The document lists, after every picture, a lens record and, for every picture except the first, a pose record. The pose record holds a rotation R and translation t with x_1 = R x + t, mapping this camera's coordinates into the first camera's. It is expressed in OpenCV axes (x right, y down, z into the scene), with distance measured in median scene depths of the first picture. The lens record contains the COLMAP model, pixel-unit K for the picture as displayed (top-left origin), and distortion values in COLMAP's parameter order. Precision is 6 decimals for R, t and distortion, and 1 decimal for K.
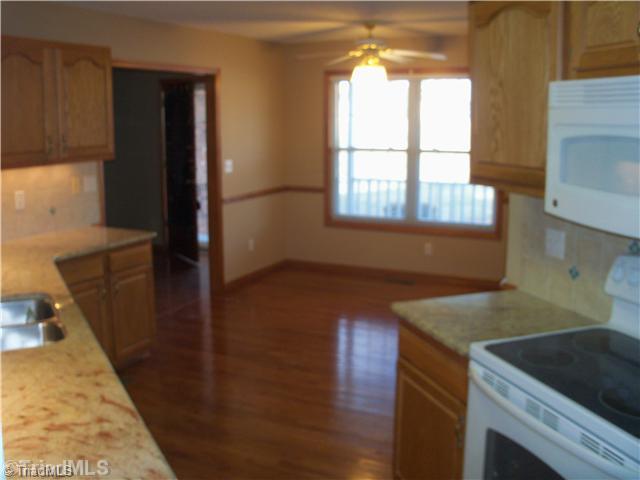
lens RADIAL K [[643.8, 0, 303.8], [0, 643.8, 237.3], [0, 0, 1]] dist [-0.290787, 0.329402]
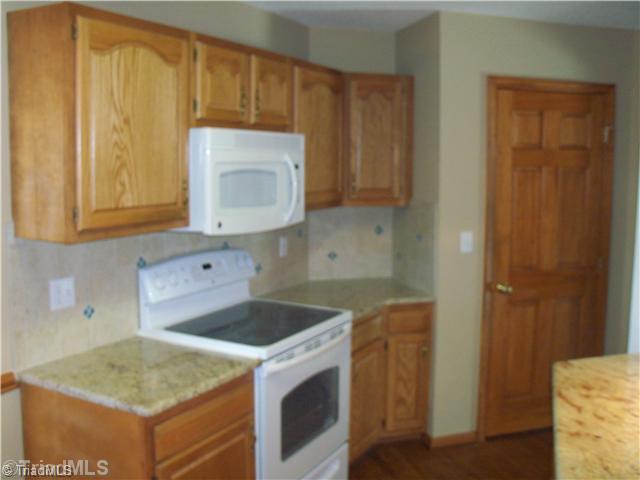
lens RADIAL K [[643.8, 0, 303.8], [0, 643.8, 237.3], [0, 0, 1]] dist [-0.290787, 0.329402]
pose [[-0.666233, -0.080311, 0.741407, -0.731891], [0.138246, 0.963651, 0.228613, -0.331669], [-0.732818, 0.254806, -0.630913, 1.852839]]
